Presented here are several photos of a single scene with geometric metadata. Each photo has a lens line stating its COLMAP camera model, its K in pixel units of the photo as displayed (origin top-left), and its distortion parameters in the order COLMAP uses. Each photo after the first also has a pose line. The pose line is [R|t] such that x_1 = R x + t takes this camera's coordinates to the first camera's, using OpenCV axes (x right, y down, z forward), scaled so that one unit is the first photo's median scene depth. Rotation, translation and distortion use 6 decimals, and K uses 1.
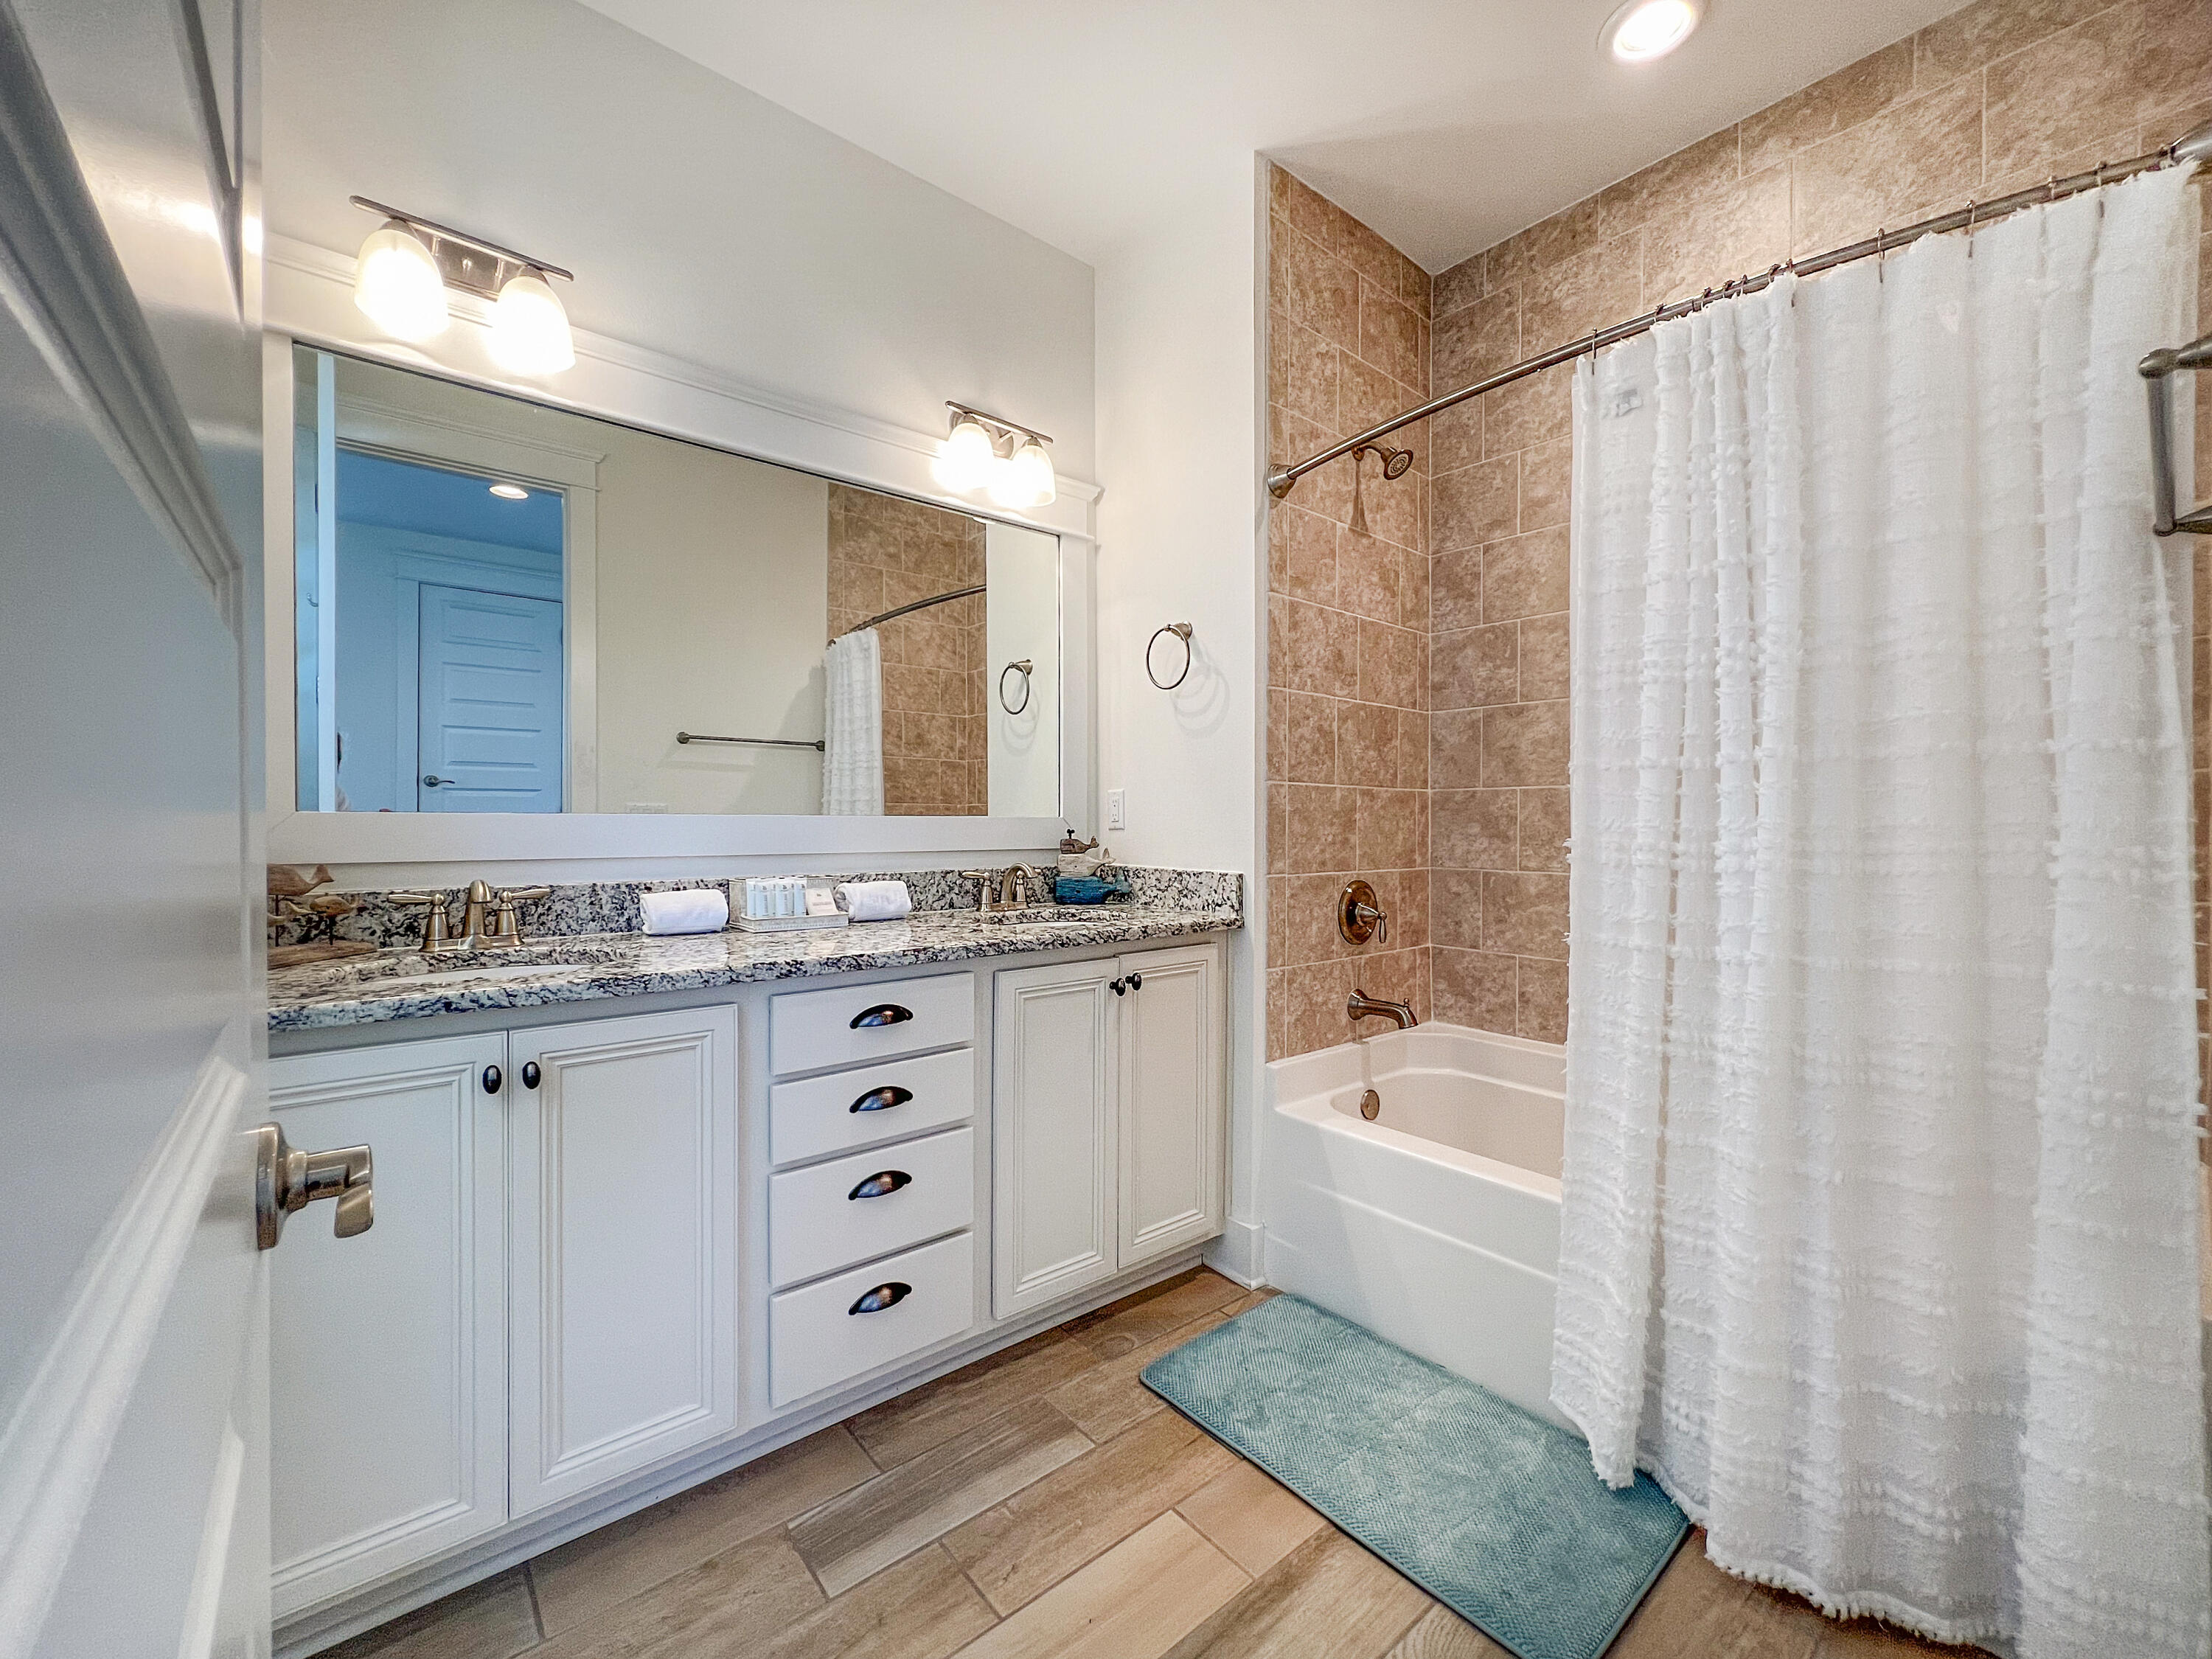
lens RADIAL K [[903.7, 0, 1110.4], [0, 903.7, 824.6], [0, 0, 1]] dist [-0.002501, 0.000477]
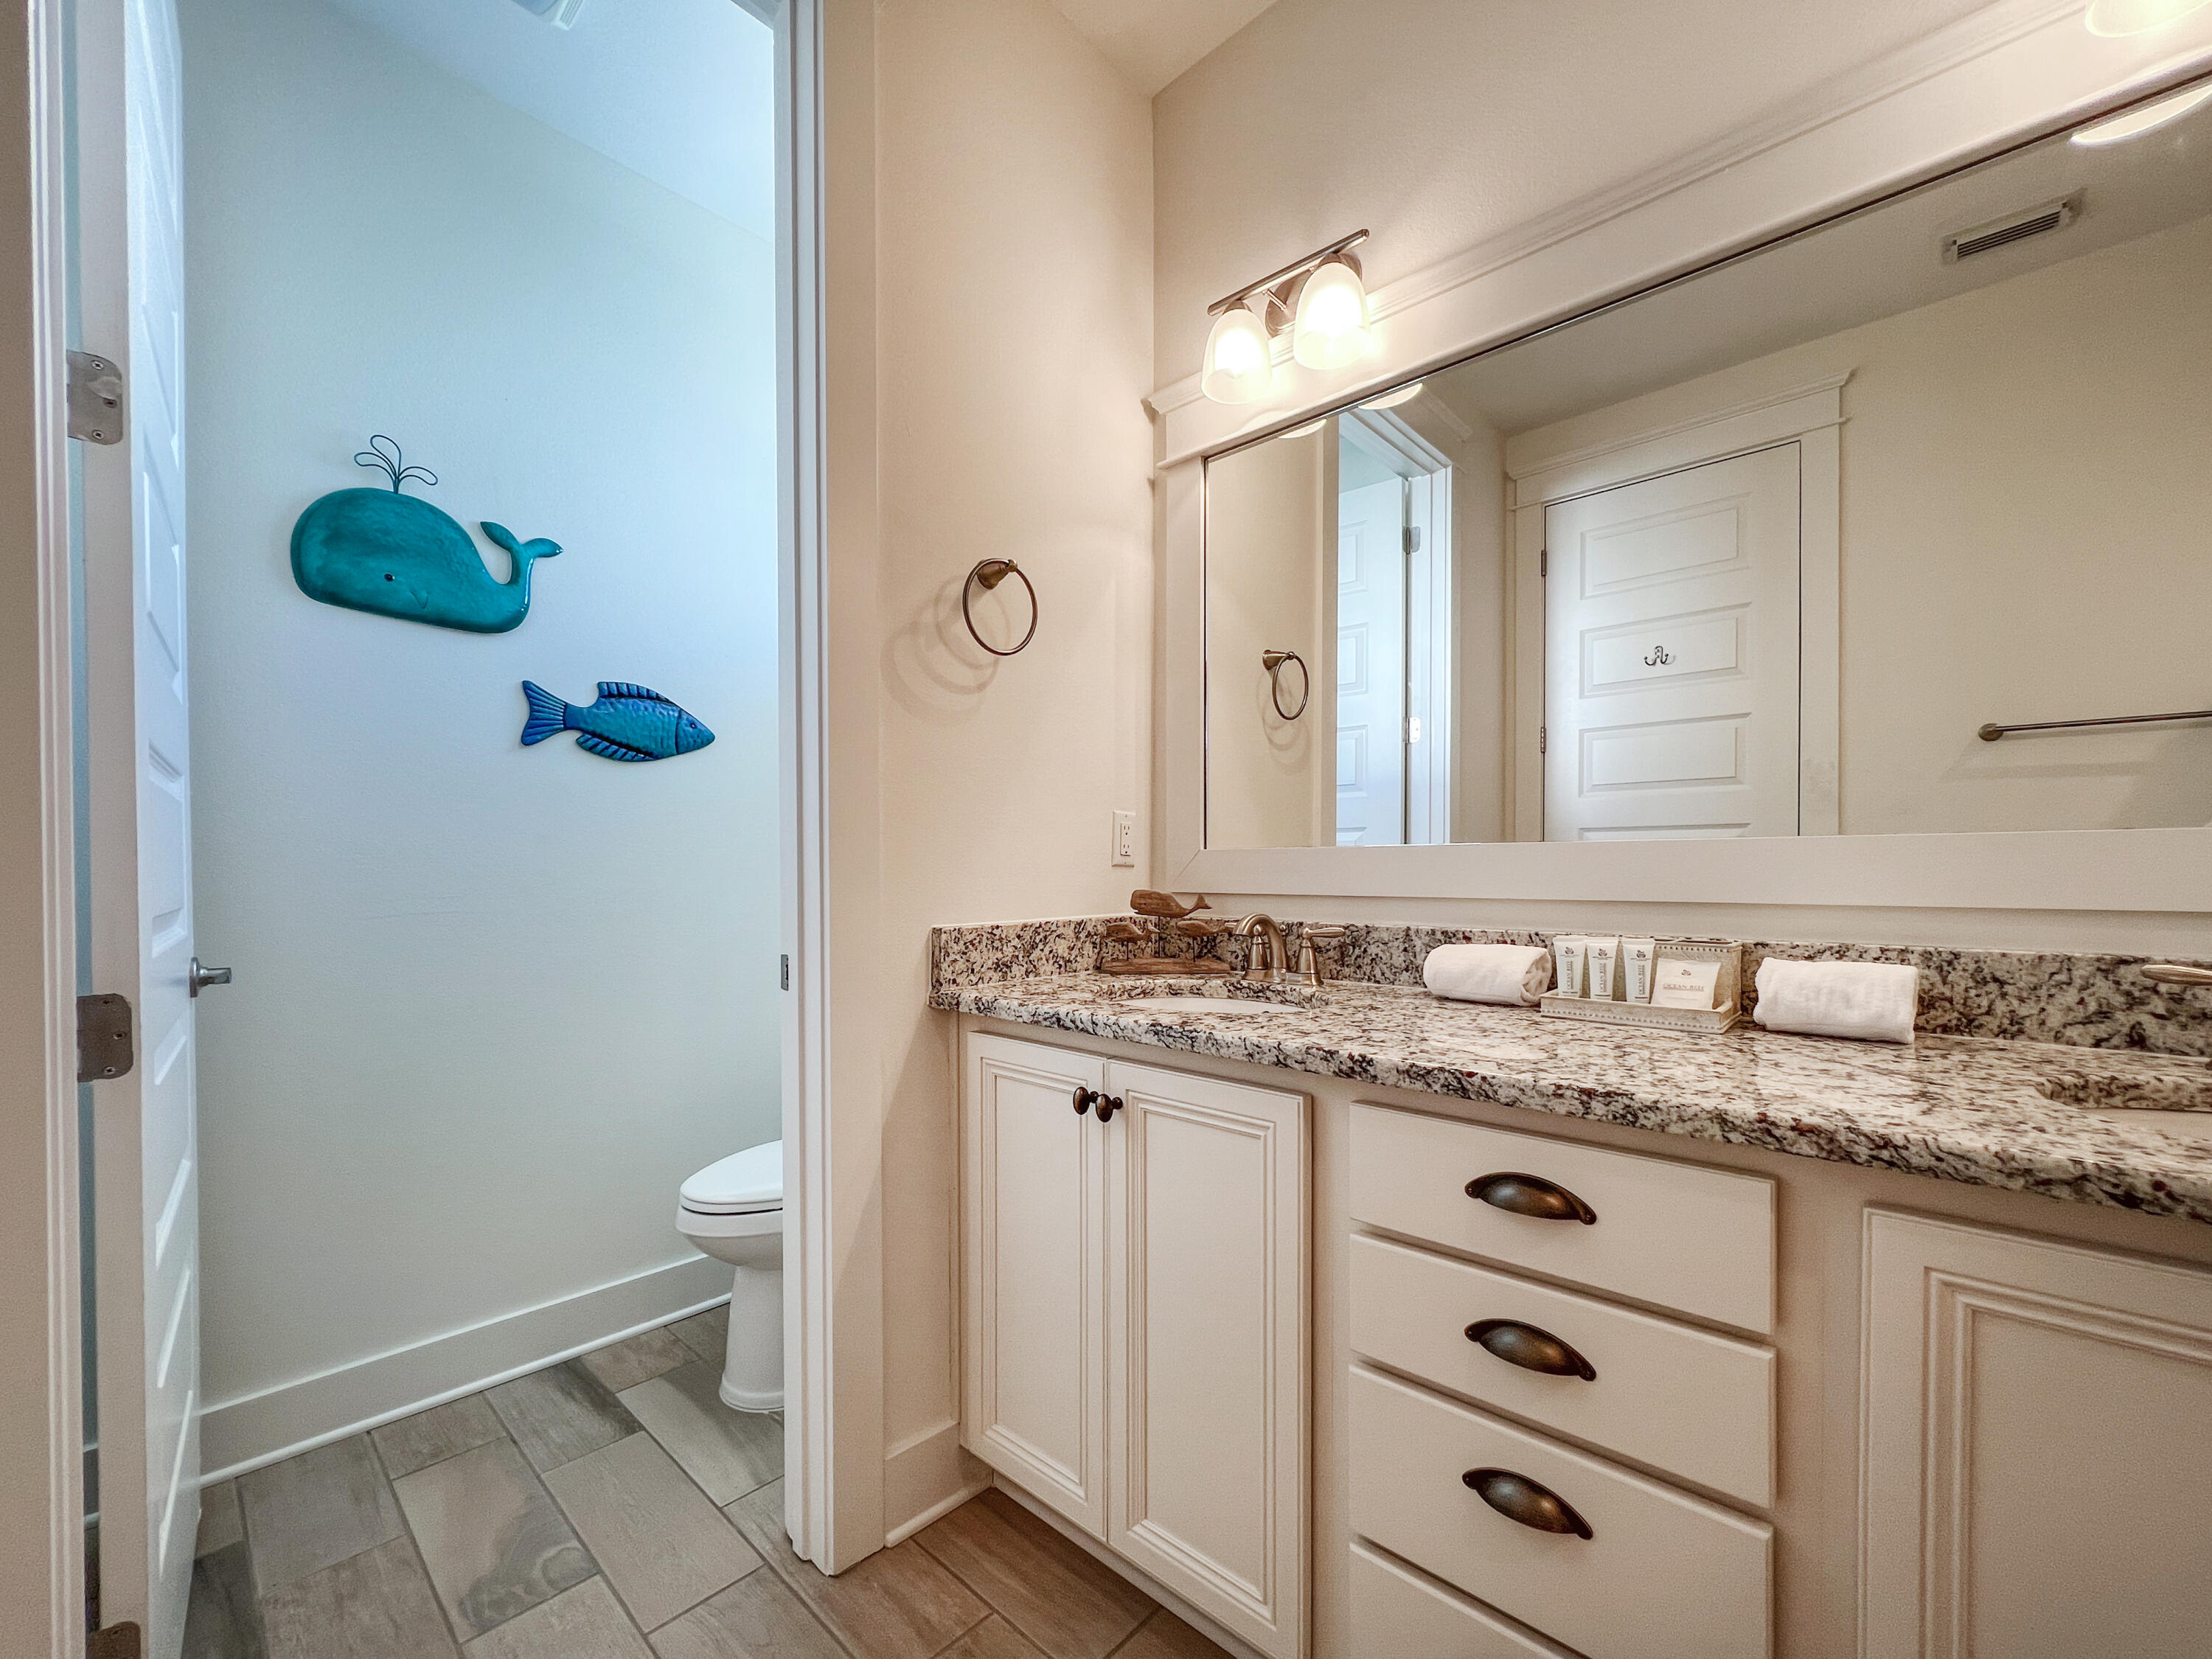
lens RADIAL K [[903.7, 0, 1115.4], [0, 903.7, 877.2], [0, 0, 1]] dist [-0.002501, 0.000477]
pose [[0.113811, 0.003260, -0.993497, 0.312111], [0.000287, 0.999994, 0.003314, 0.021077], [0.993502, -0.000662, 0.113810, 0.831512]]
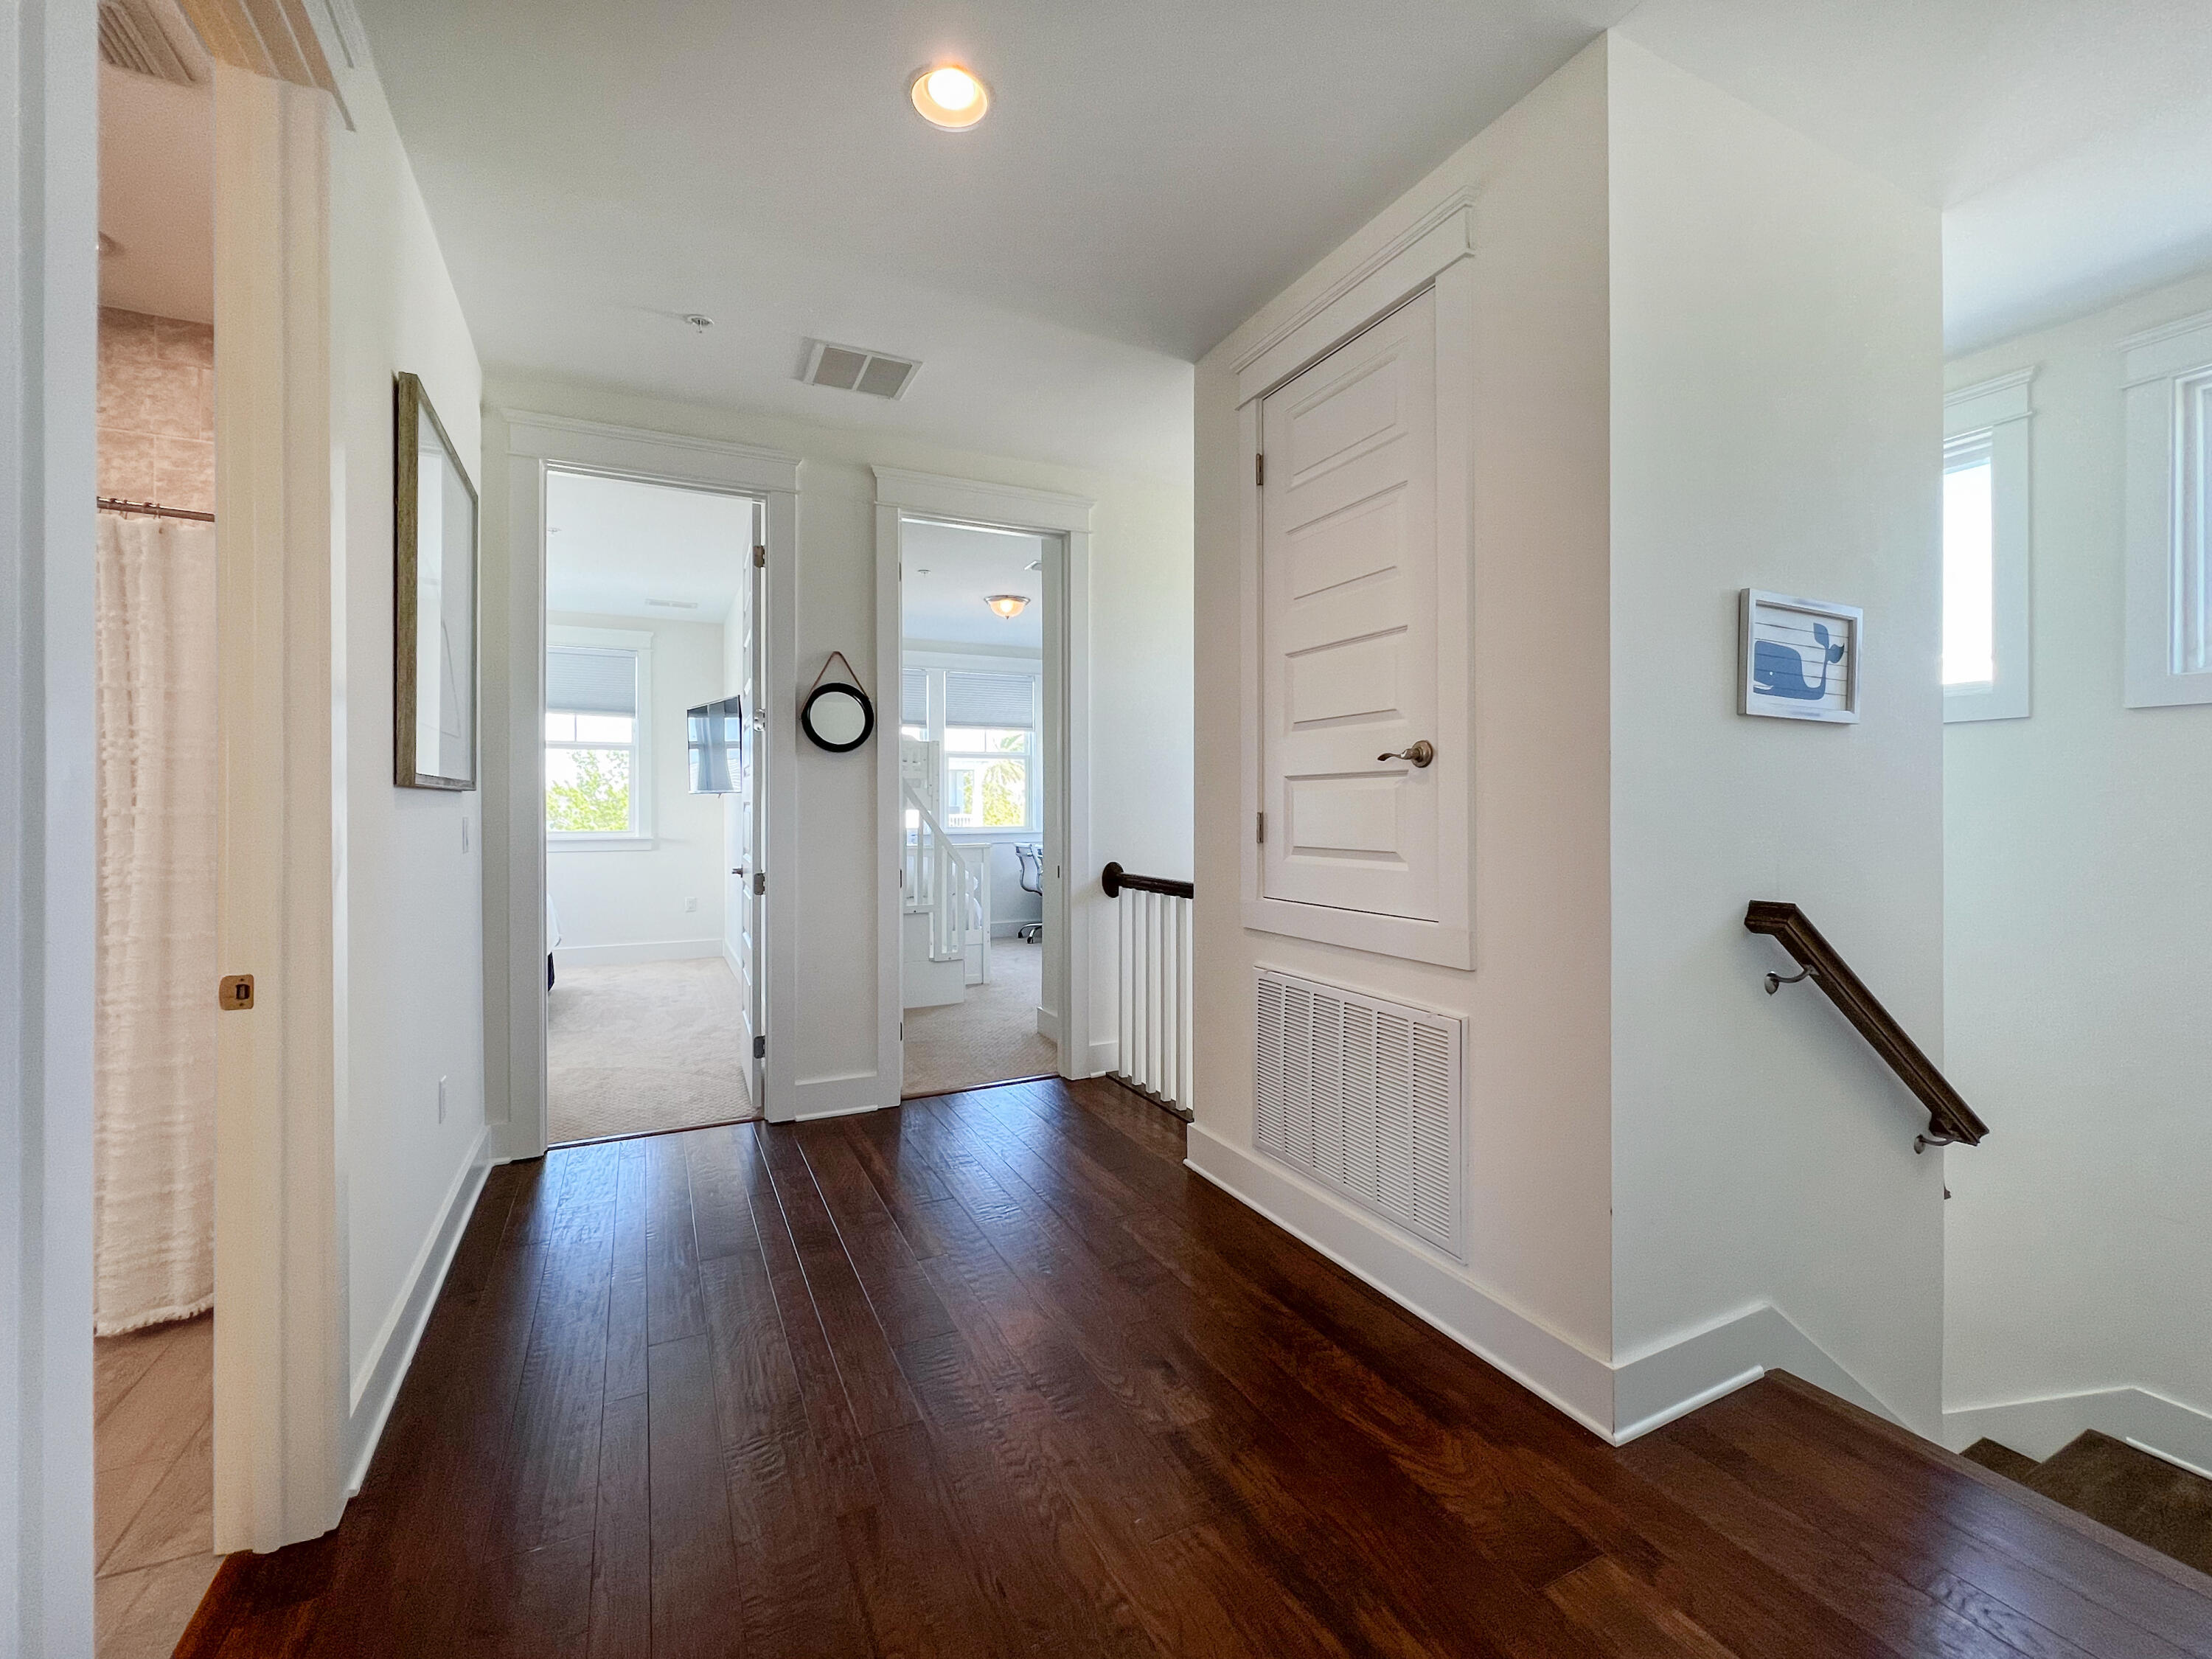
lens RADIAL K [[903.7, 0, 1105.7], [0, 903.7, 807.0], [0, 0, 1]] dist [-0.002501, 0.000477]
pose [[0.219479, -0.003596, 0.975611, -0.326706], [0.001833, 0.999993, 0.003273, -0.062640], [-0.975616, 0.001070, 0.219484, -0.730294]]
